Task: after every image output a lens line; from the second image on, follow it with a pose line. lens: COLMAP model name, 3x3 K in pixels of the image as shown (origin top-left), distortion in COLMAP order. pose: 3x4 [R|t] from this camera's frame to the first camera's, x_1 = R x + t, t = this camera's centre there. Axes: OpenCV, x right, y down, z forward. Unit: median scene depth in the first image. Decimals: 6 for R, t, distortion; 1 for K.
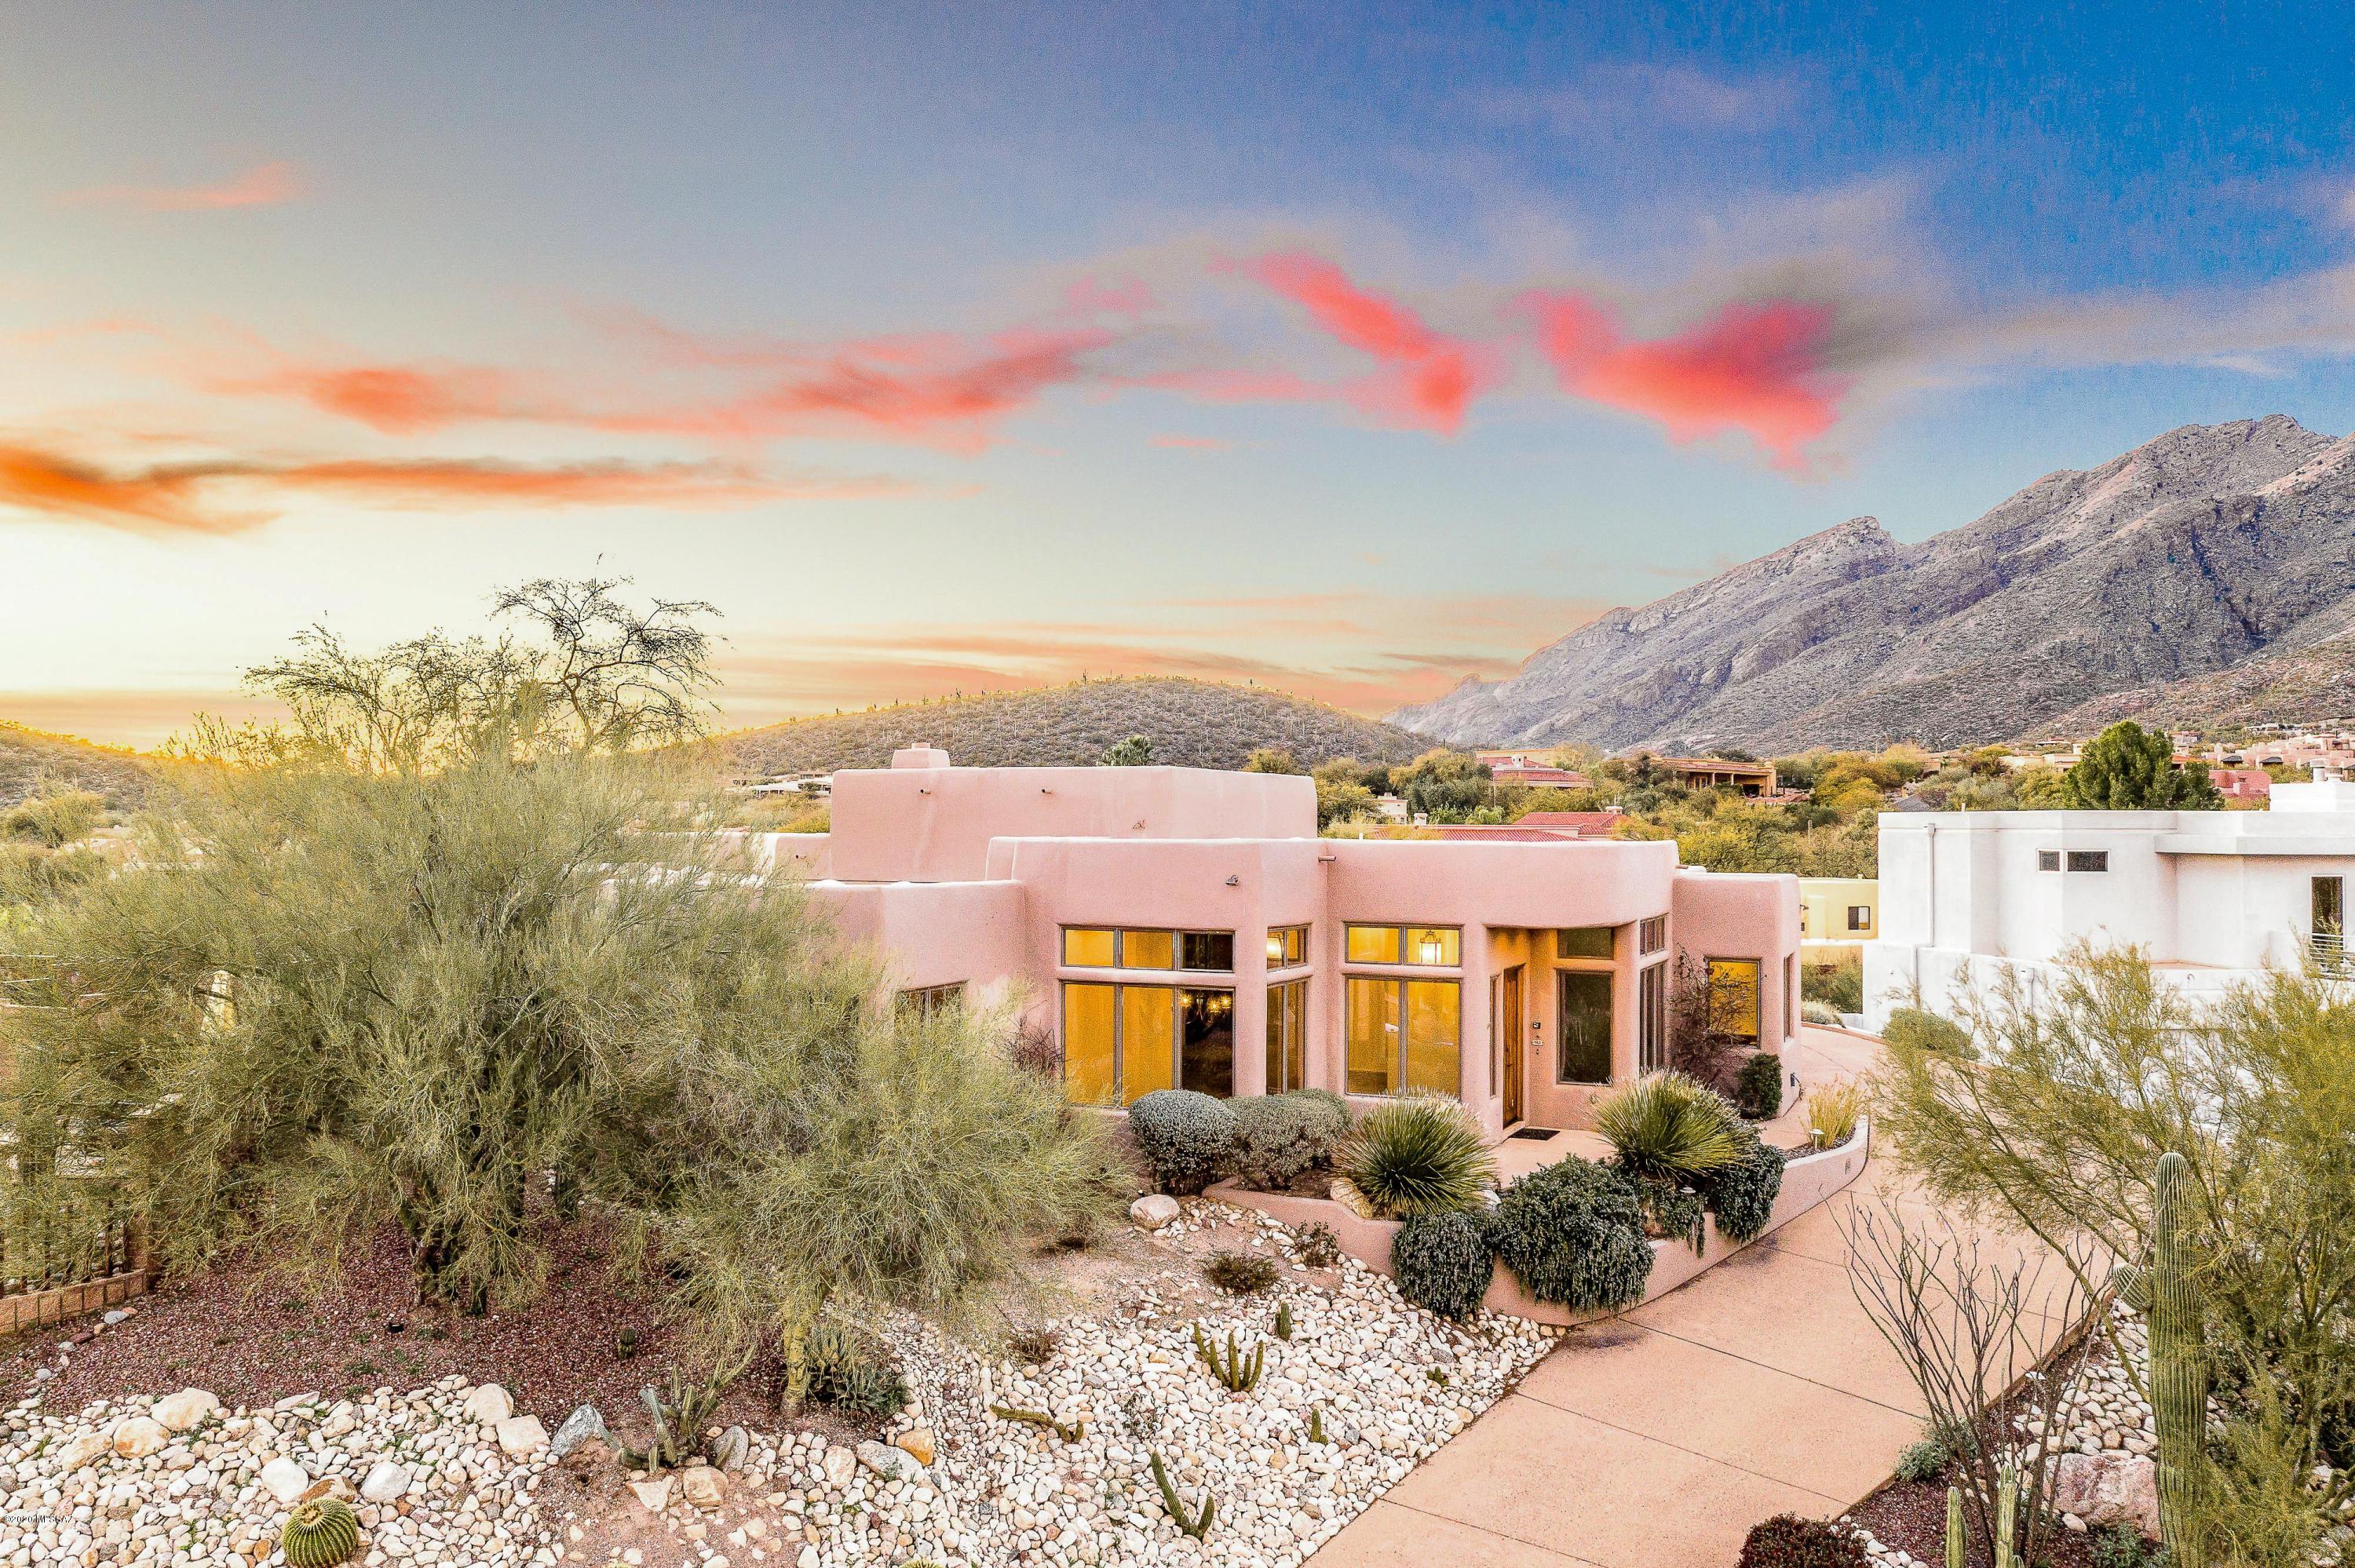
lens RADIAL K [[1849.9, 0, 1177.5], [0, 1849.9, 784.0], [0, 0, 1]] dist [-0.018316, 0.008133]
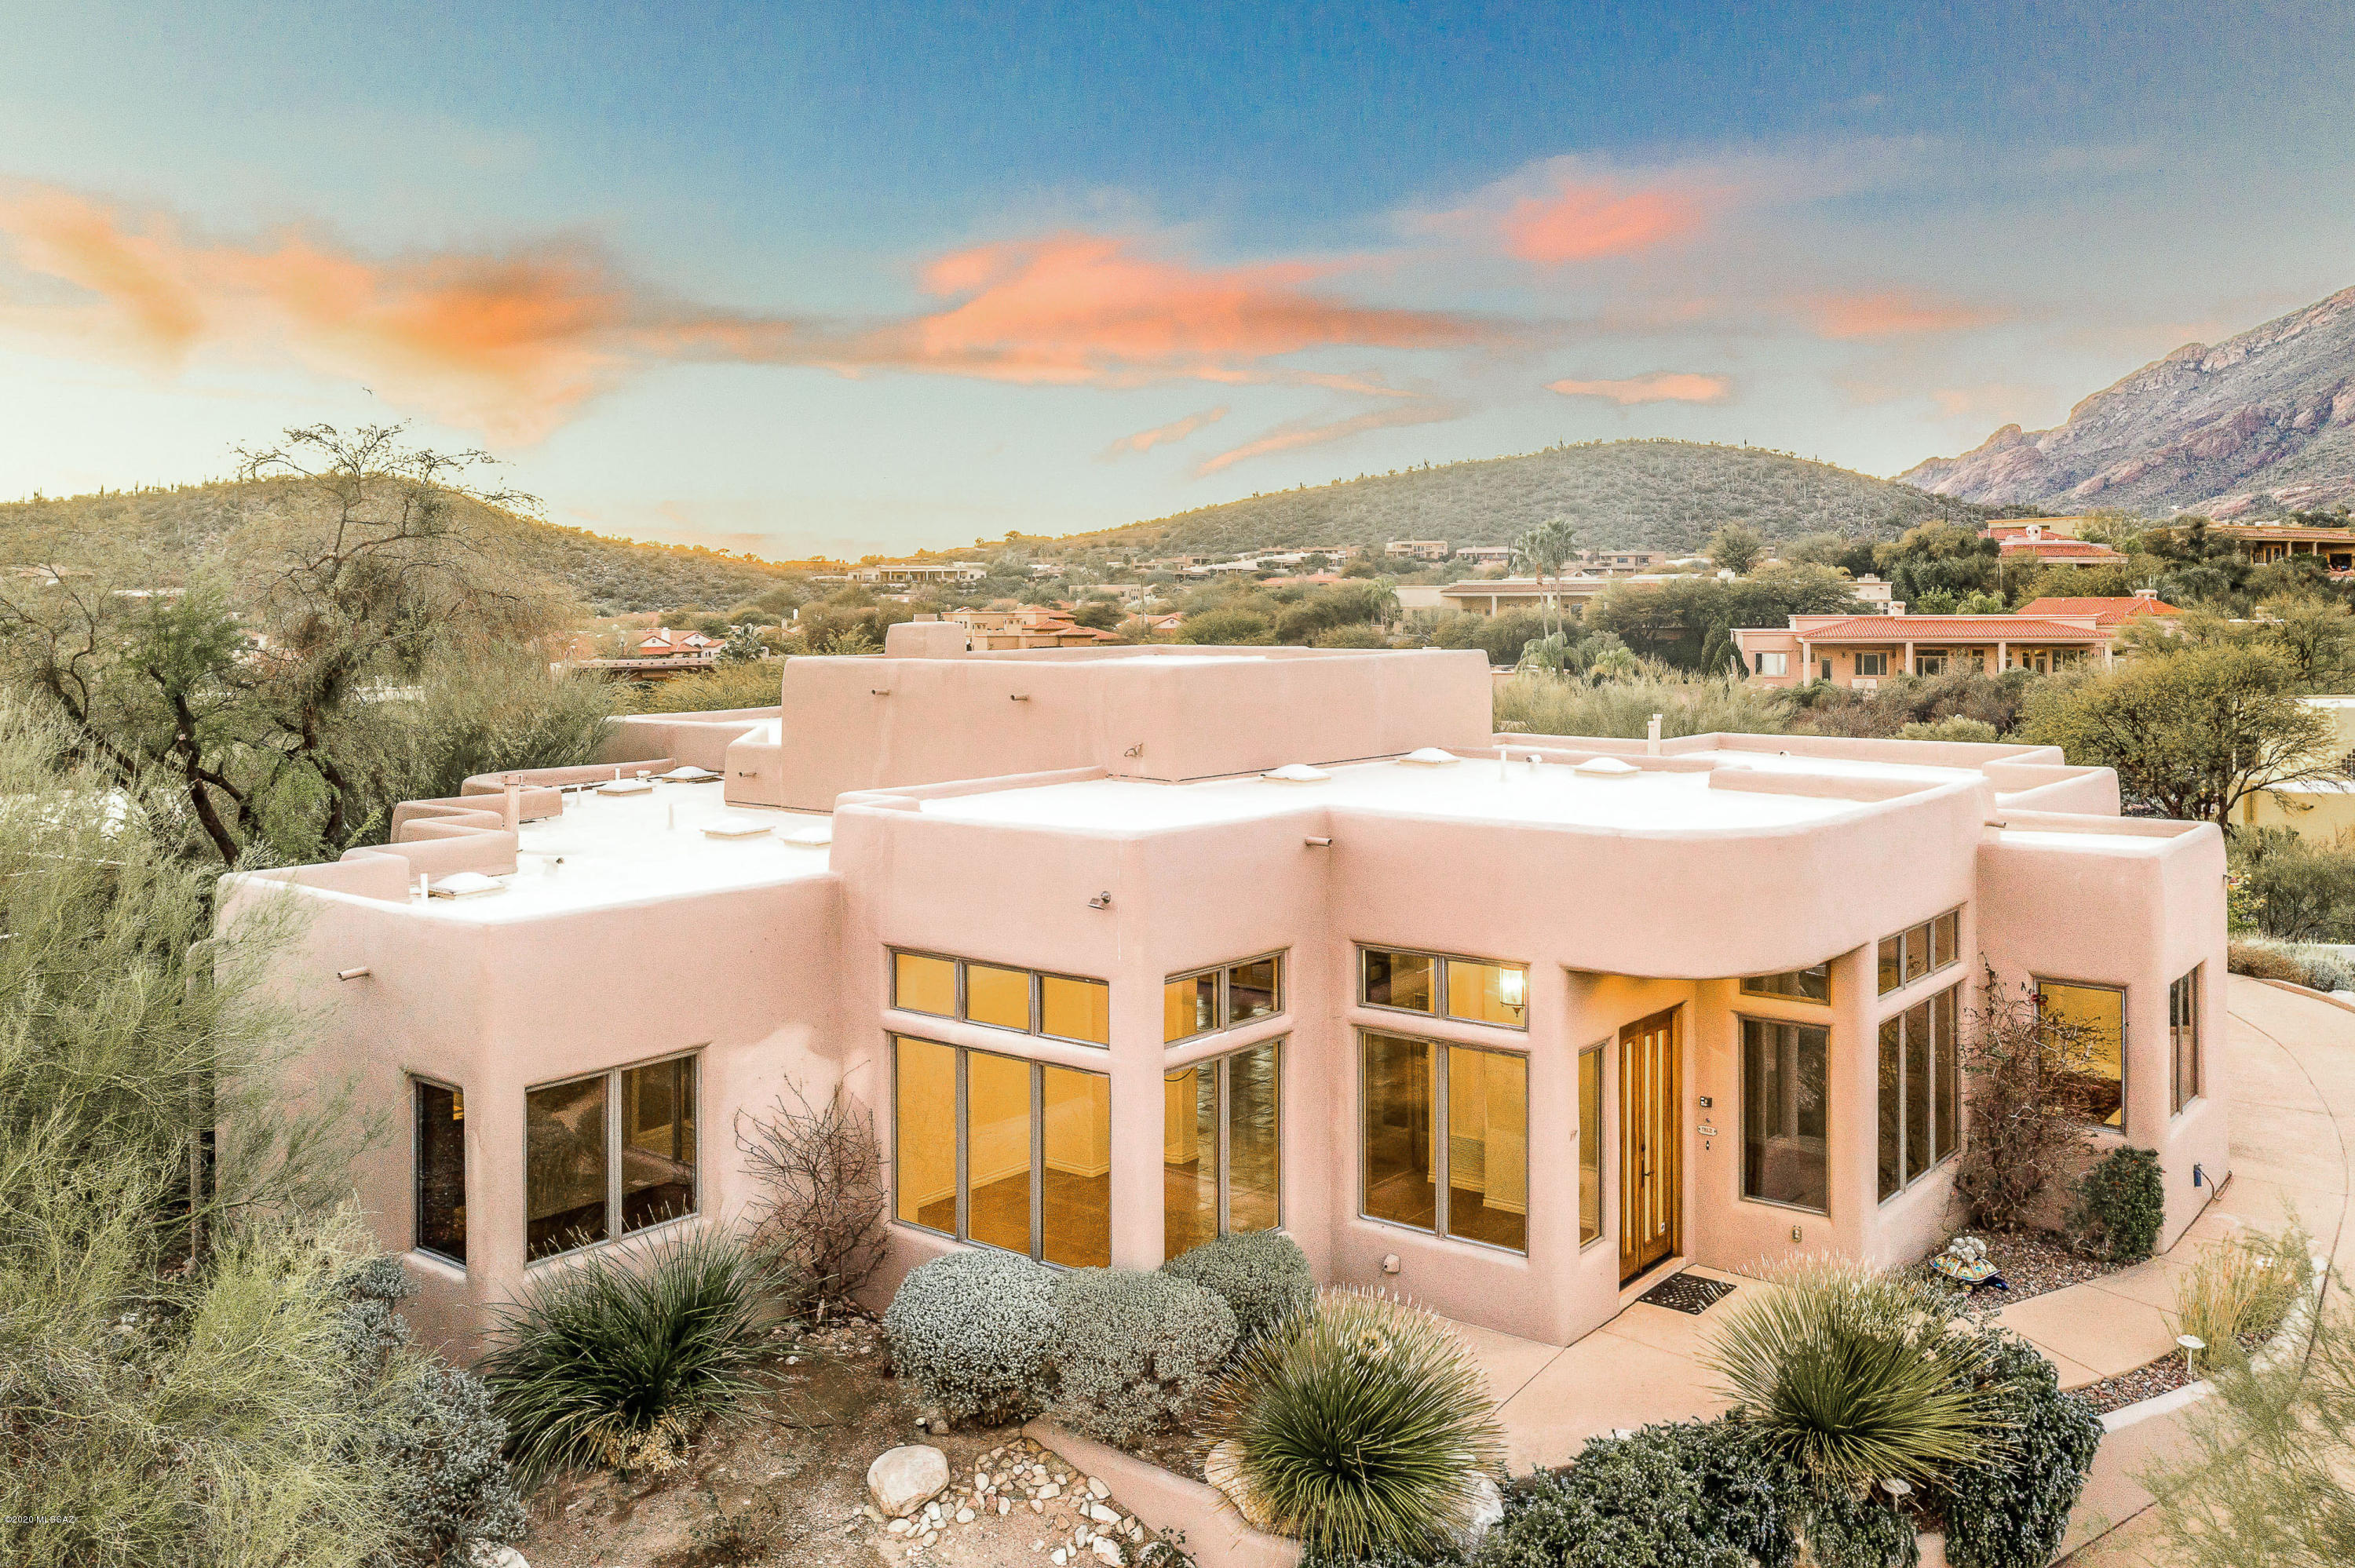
lens RADIAL K [[1921.7, 0, 1188.0], [0, 1921.7, 598.9], [0, 0, 1]] dist [-0.015462, 0.011396]
pose [[0.969231, -0.009534, -0.245968, 0.176874], [0.015076, 0.999673, 0.020660, -0.049057], [0.245691, -0.023732, 0.969058, 0.329771]]
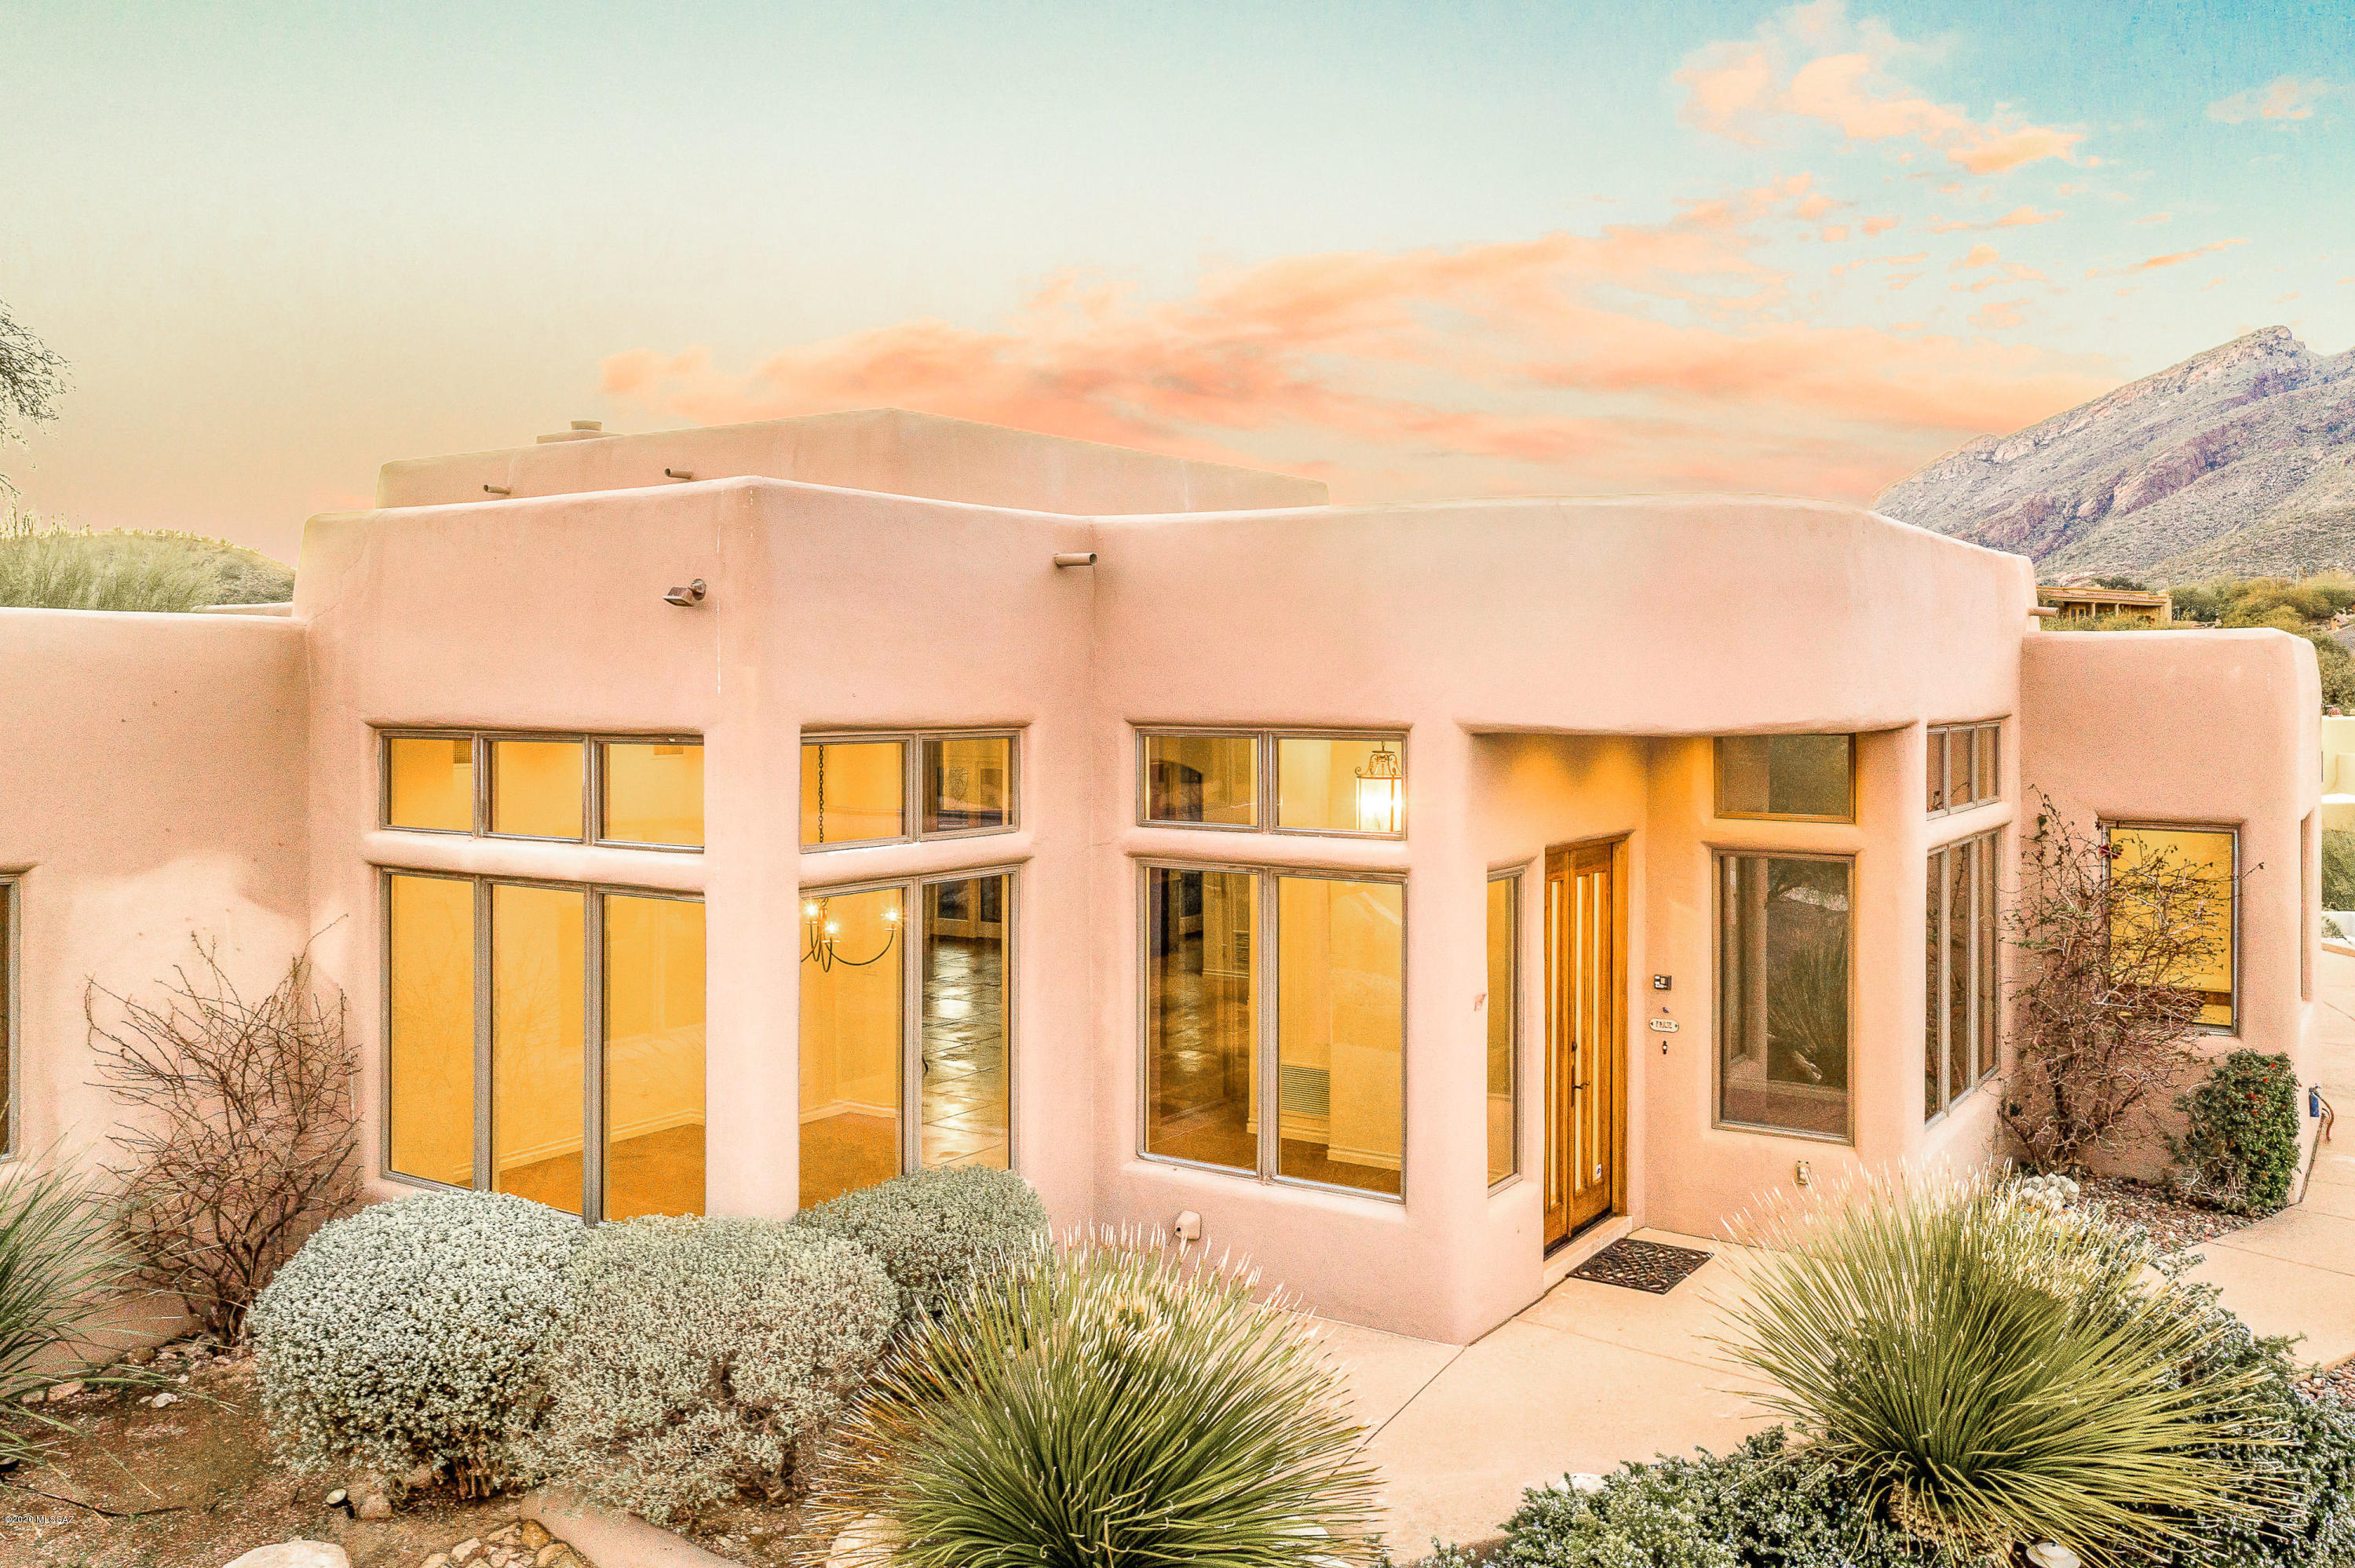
lens RADIAL K [[1908.7, 0, 1178.6], [0, 1908.7, 681.6], [0, 0, 1]] dist [-0.008976, 0.005024]
pose [[0.986478, -0.004532, -0.163831, 0.150673], [0.008581, 0.999675, 0.024015, 0.050793], [0.163669, -0.025096, 0.986196, 0.542402]]
